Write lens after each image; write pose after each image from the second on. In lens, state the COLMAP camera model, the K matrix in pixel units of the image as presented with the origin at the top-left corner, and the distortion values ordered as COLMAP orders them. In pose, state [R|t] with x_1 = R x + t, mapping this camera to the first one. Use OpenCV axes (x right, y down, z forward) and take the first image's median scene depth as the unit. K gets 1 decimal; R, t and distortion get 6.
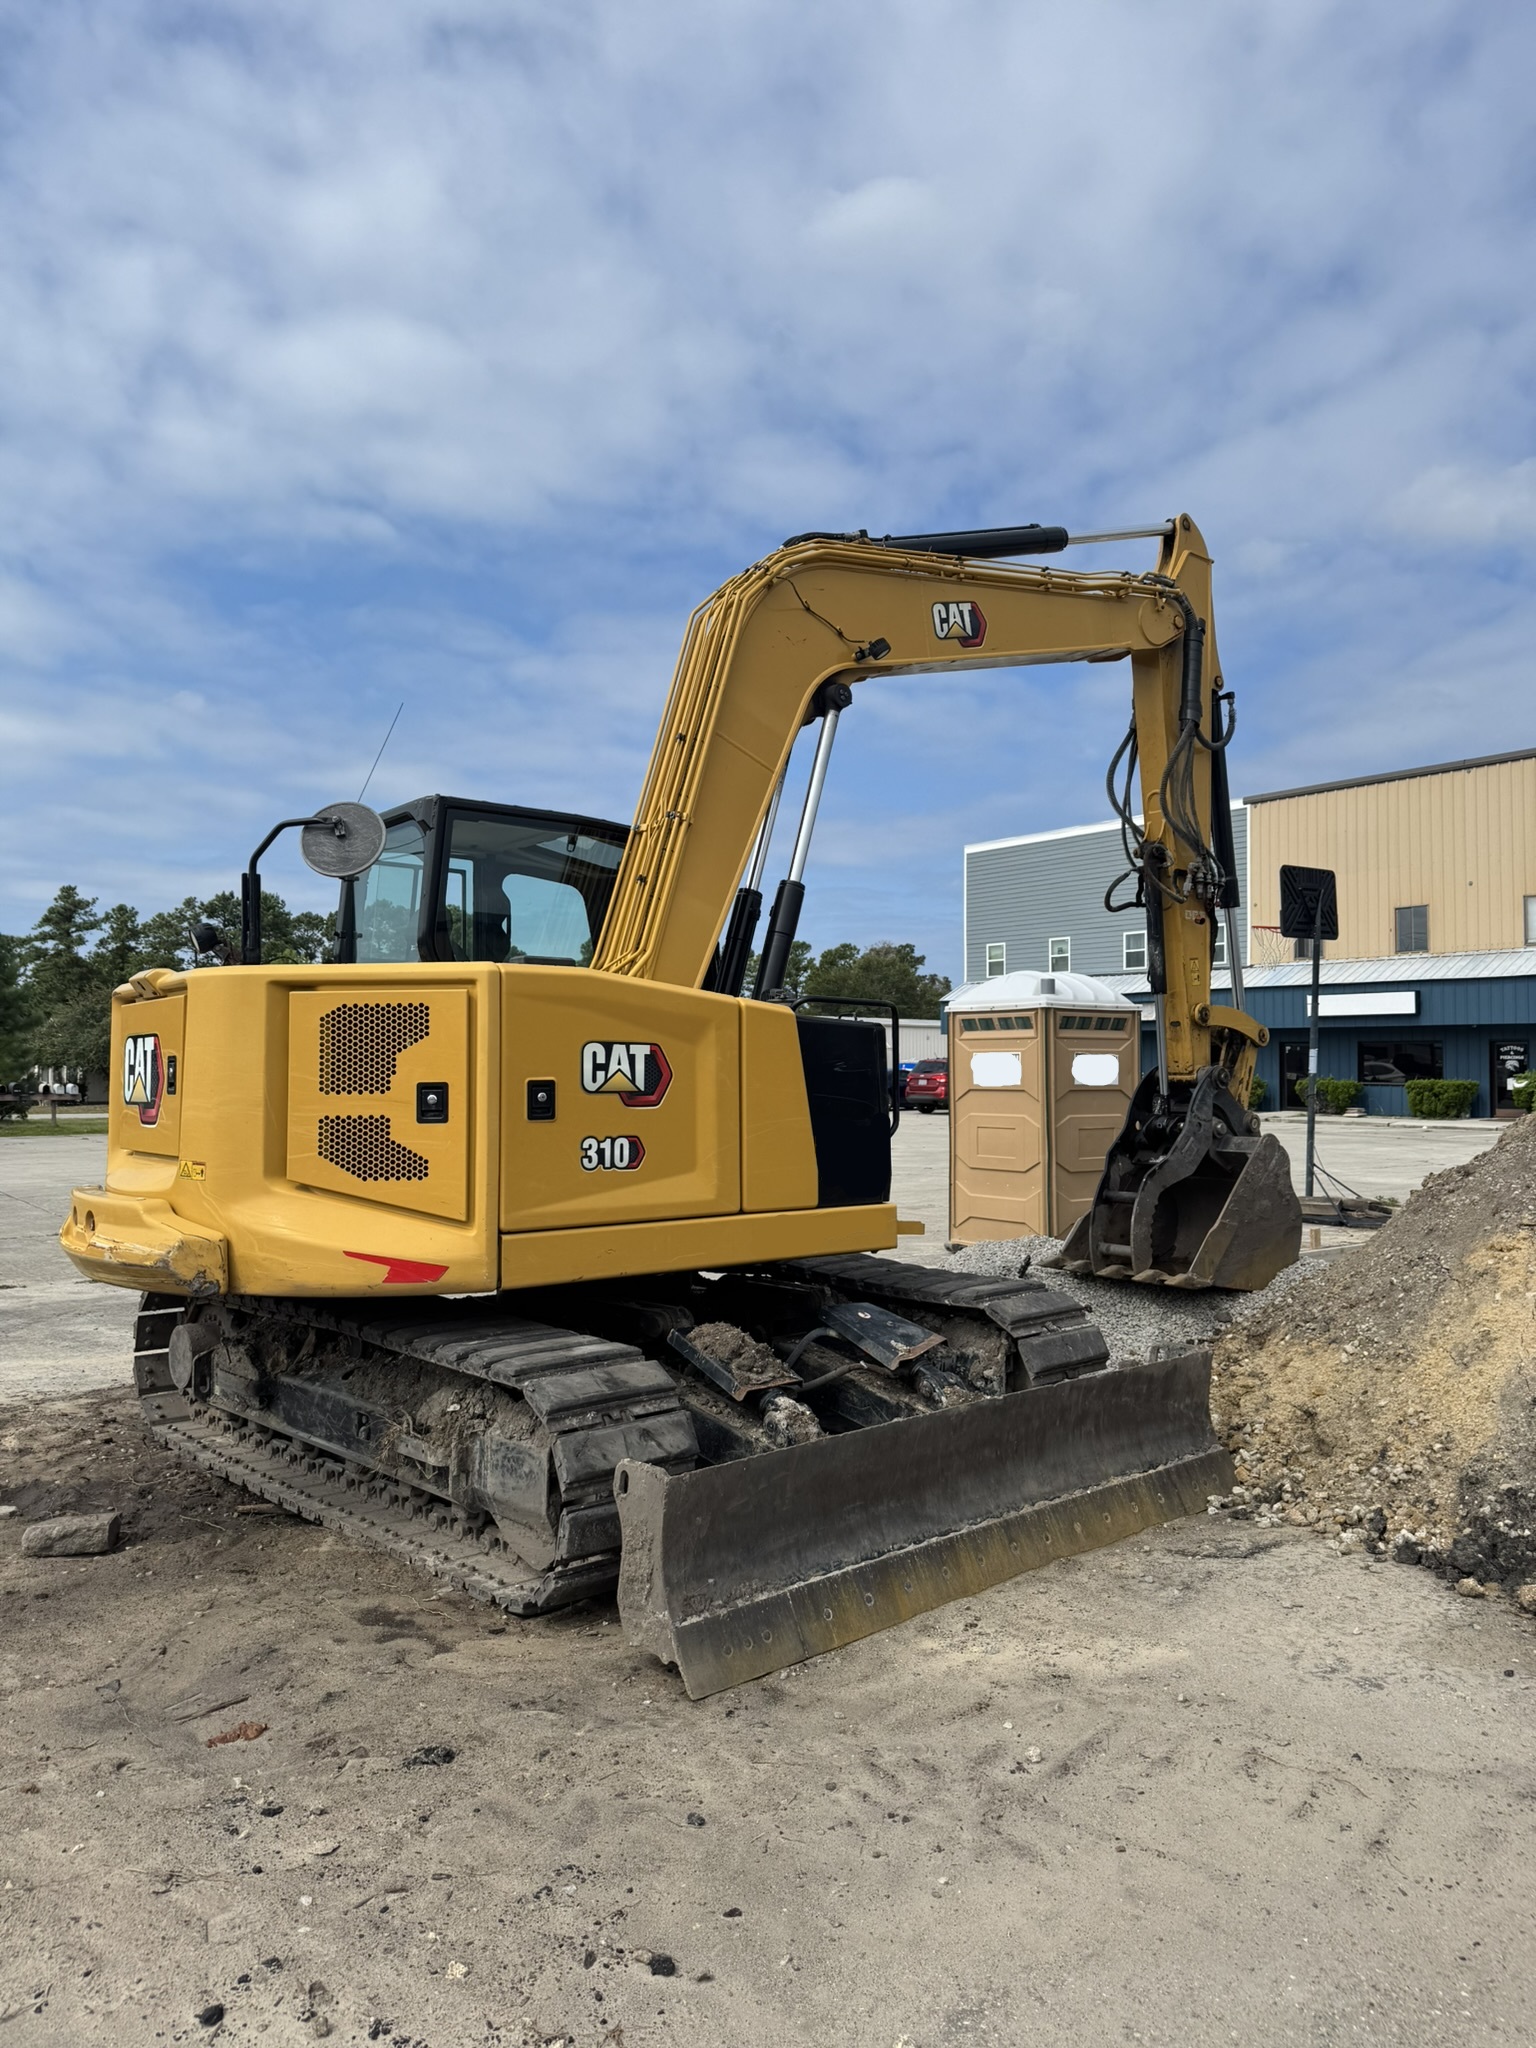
lens RADIAL K [[1440.0, 0, 736.7], [0, 1440.0, 1011.7], [0, 0, 1]] dist [0.066608, -0.090705]
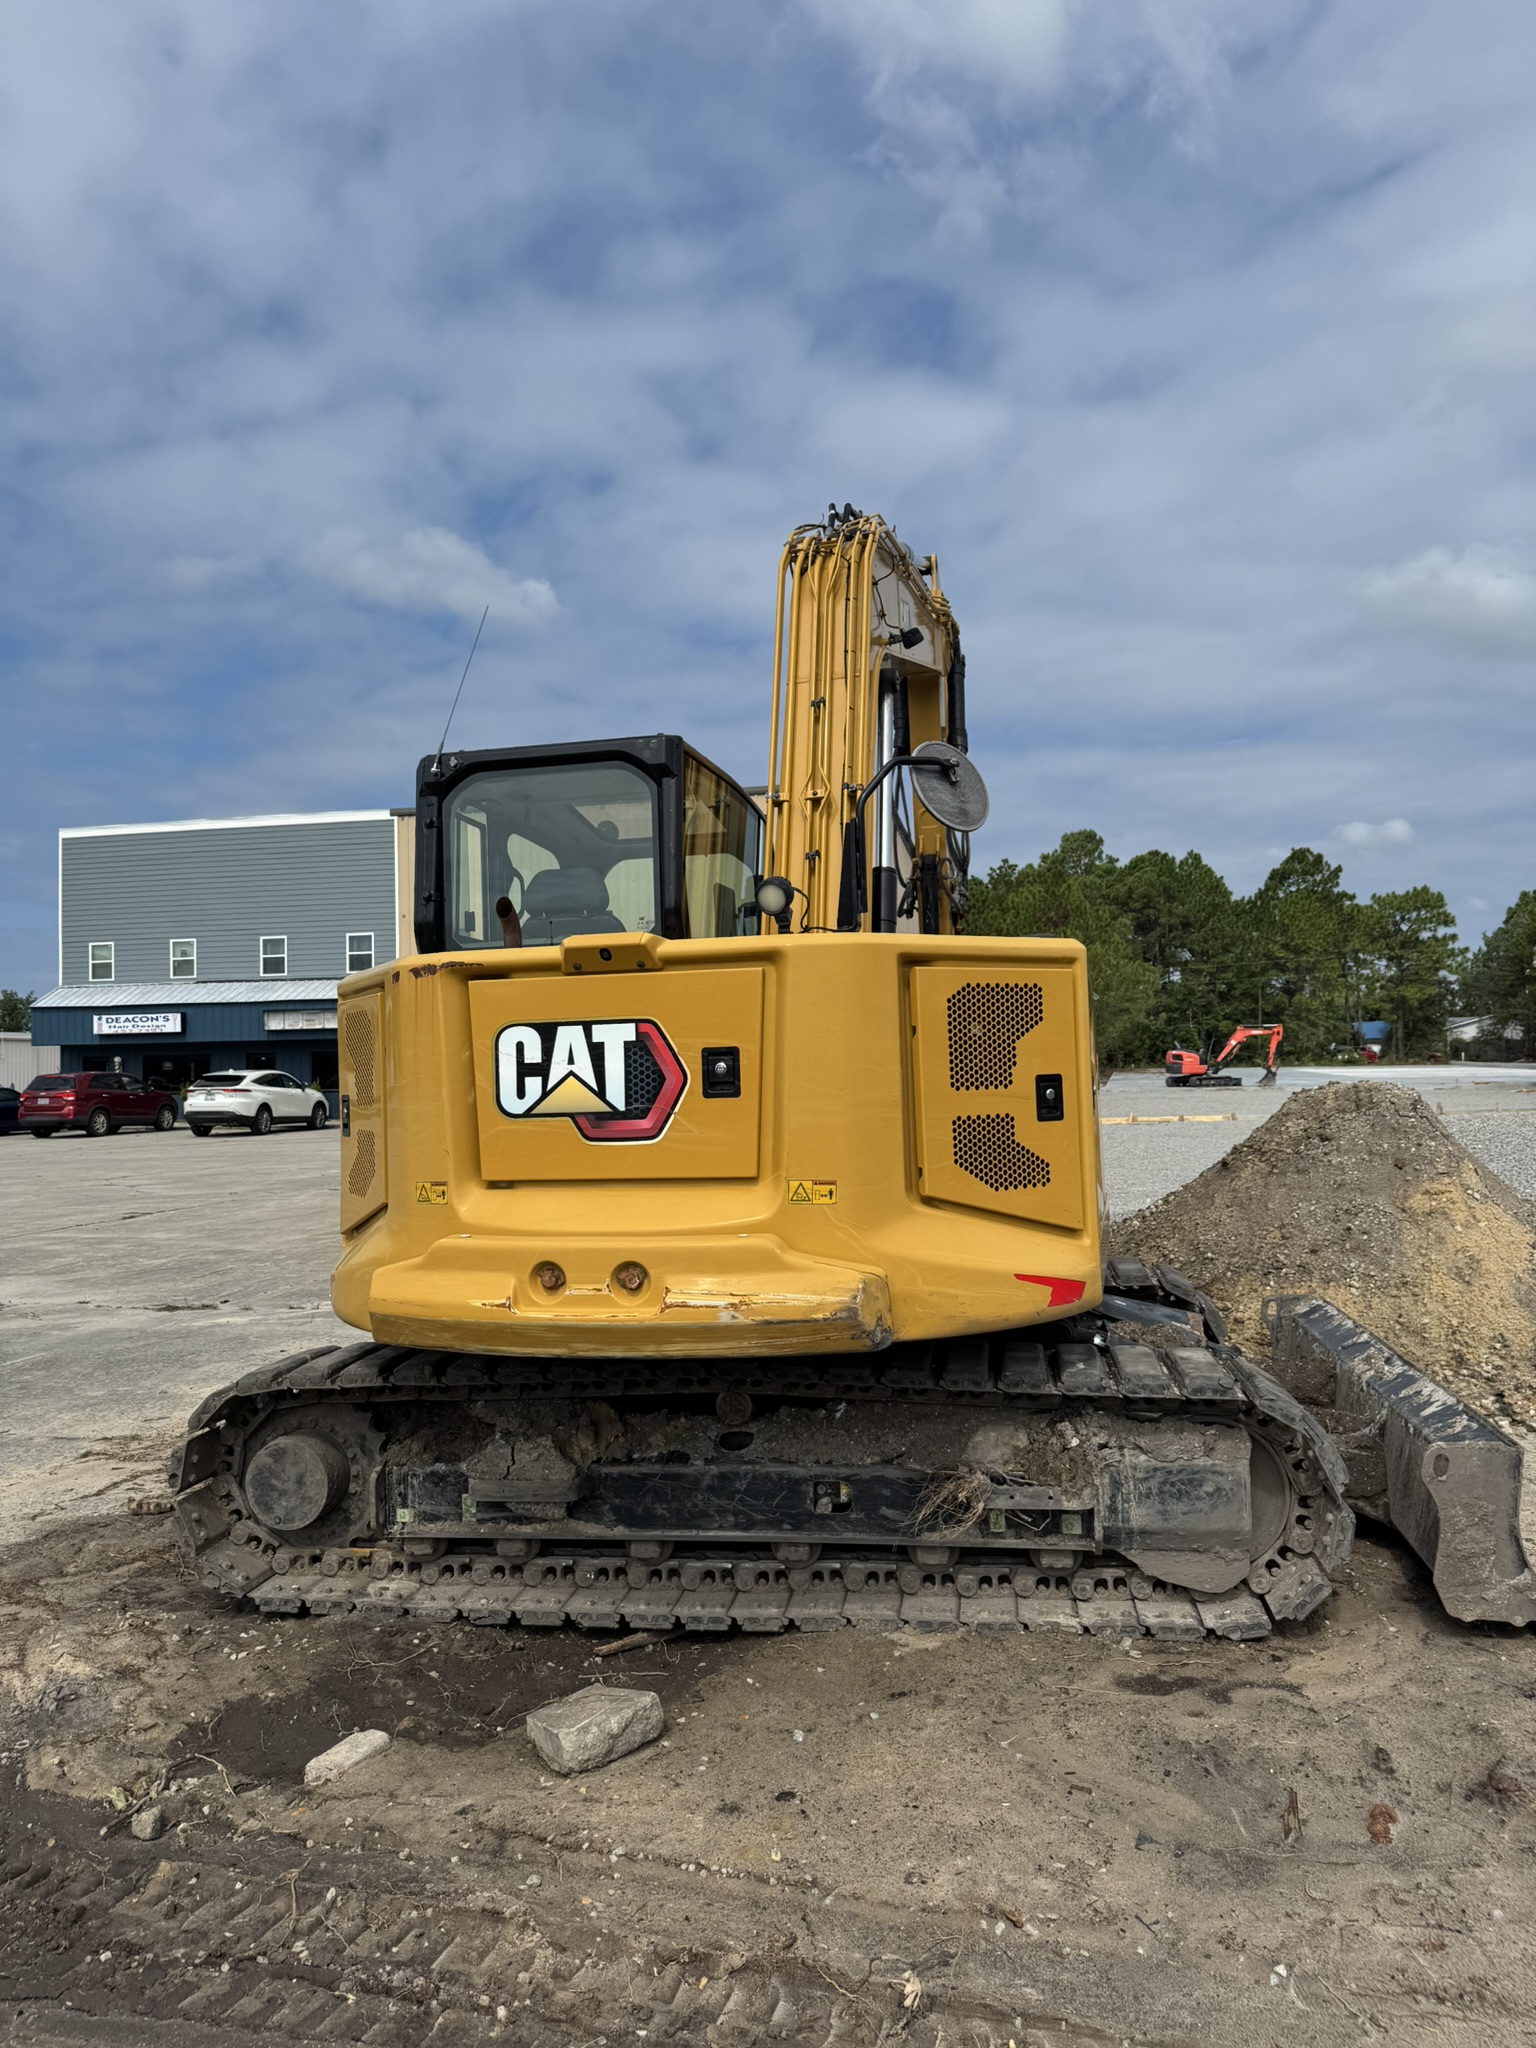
lens RADIAL K [[1440.0, 0, 769.5], [0, 1440.0, 1010.5], [0, 0, 1]] dist [0.066608, -0.090705]
pose [[0.775913, 0.013306, 0.630699, -0.463740], [-0.007825, 0.999904, -0.011470, 0.011189], [-0.630791, 0.003964, 0.775943, 0.220048]]
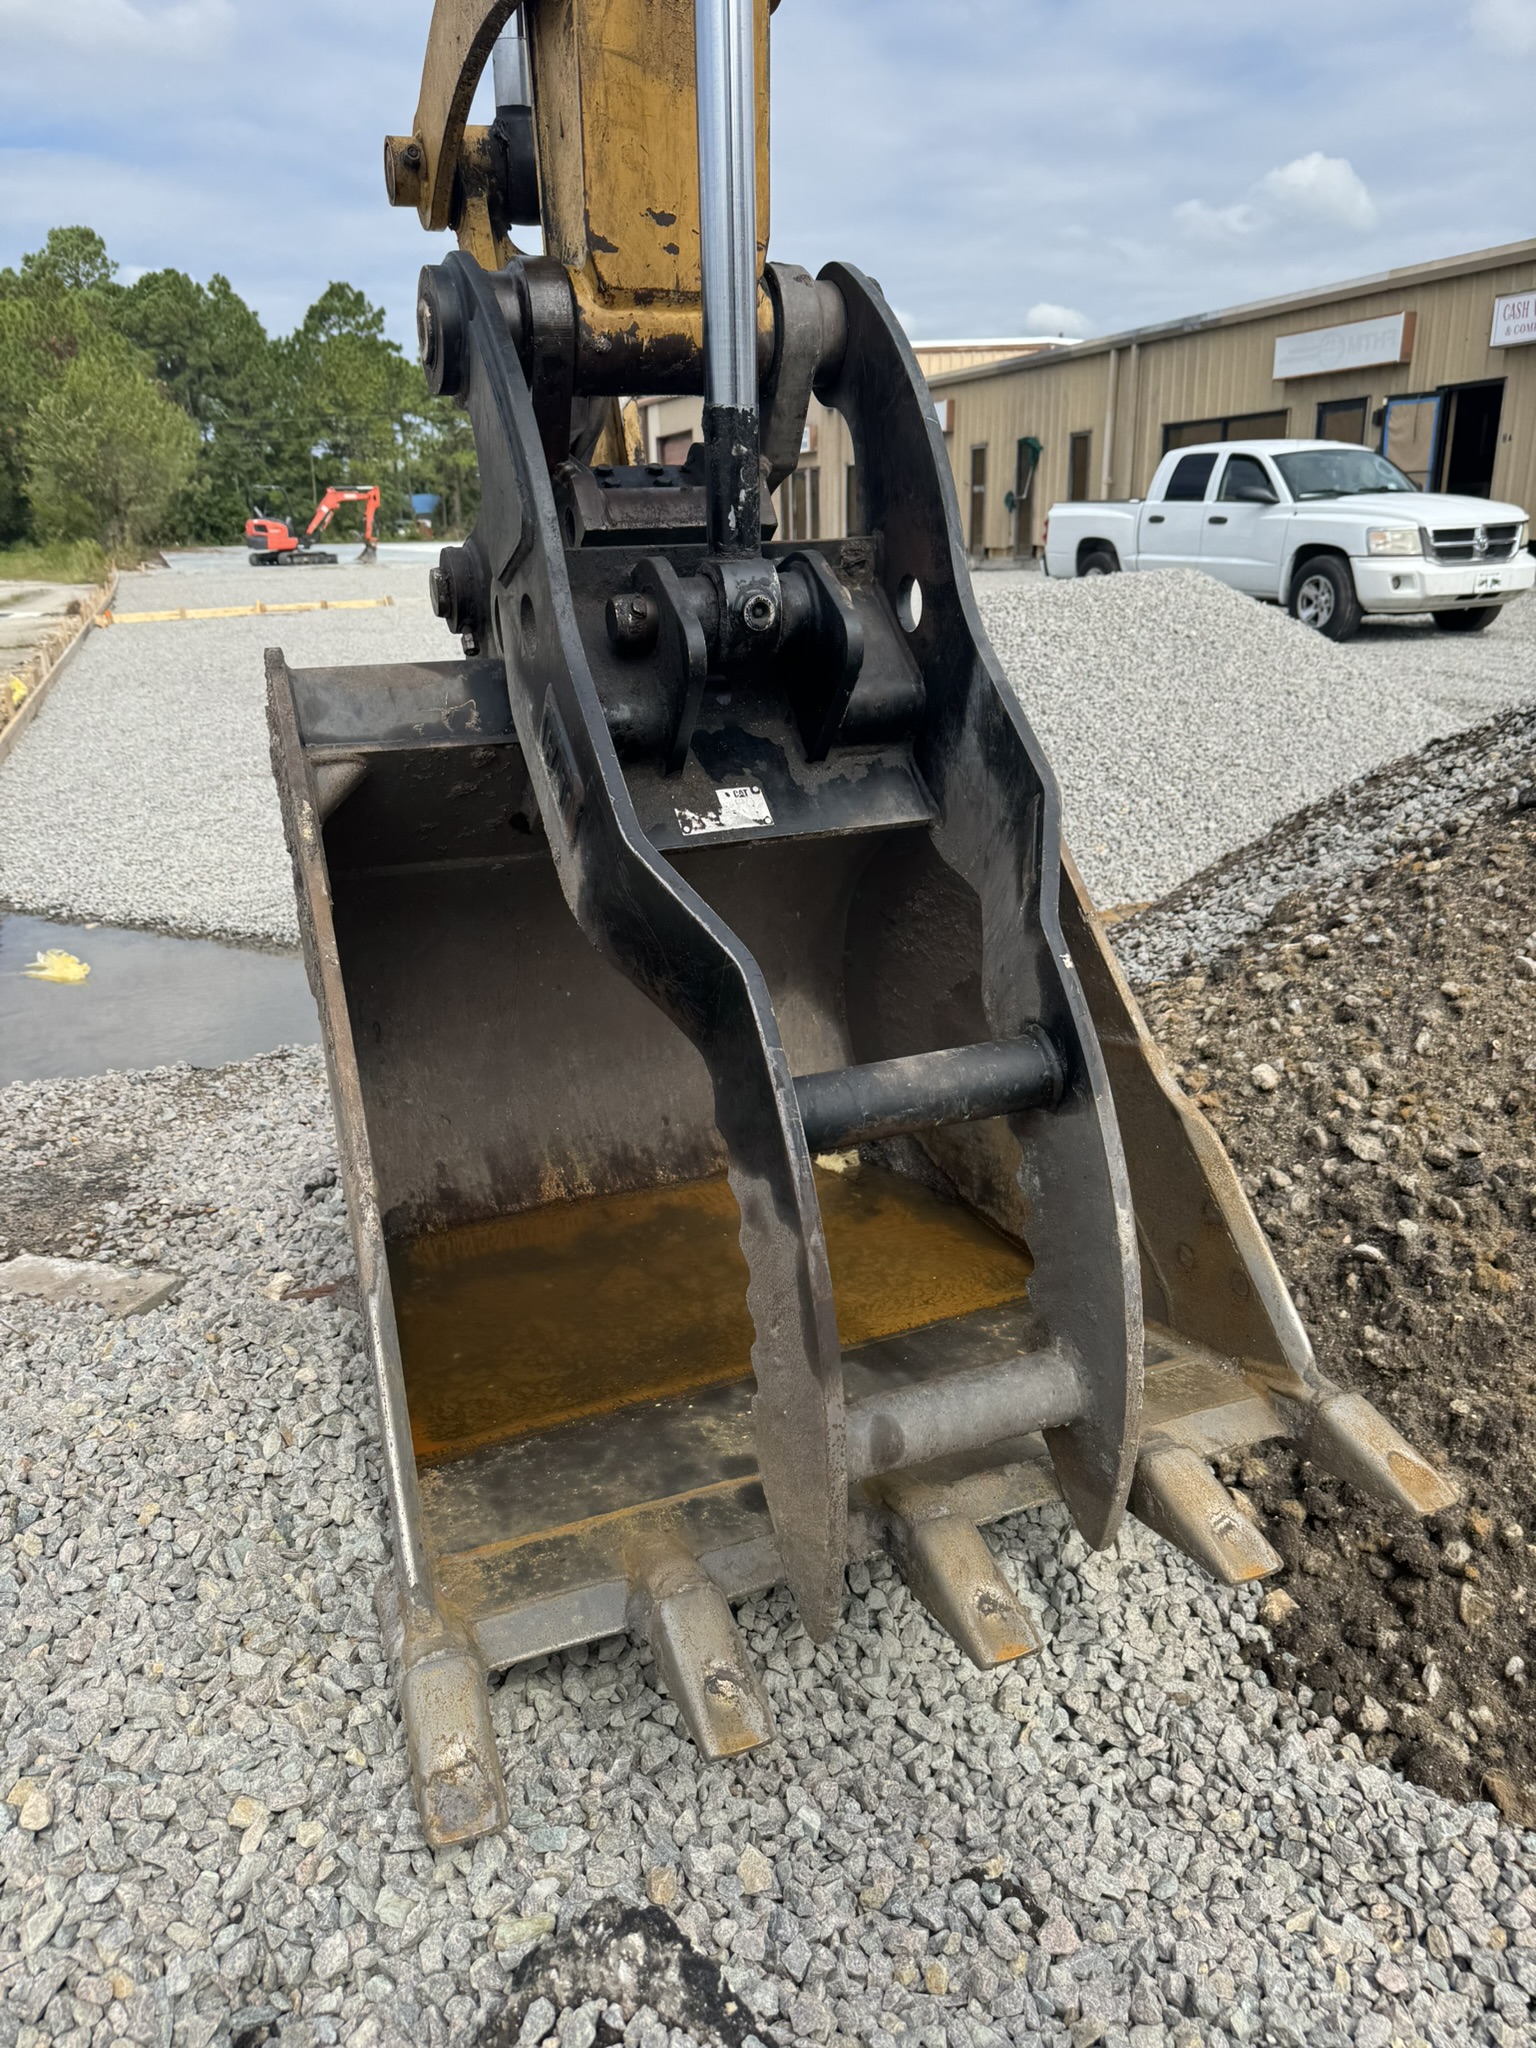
lens RADIAL K [[1440.0, 0, 774.8], [0, 1440.0, 1006.3], [0, 0, 1]] dist [0.066608, -0.090705]
pose [[0.249969, -0.304485, 0.919132, 0.145537], [-0.017508, 0.947692, 0.318707, 0.070535], [-0.968095, -0.095759, 0.231563, 0.964359]]
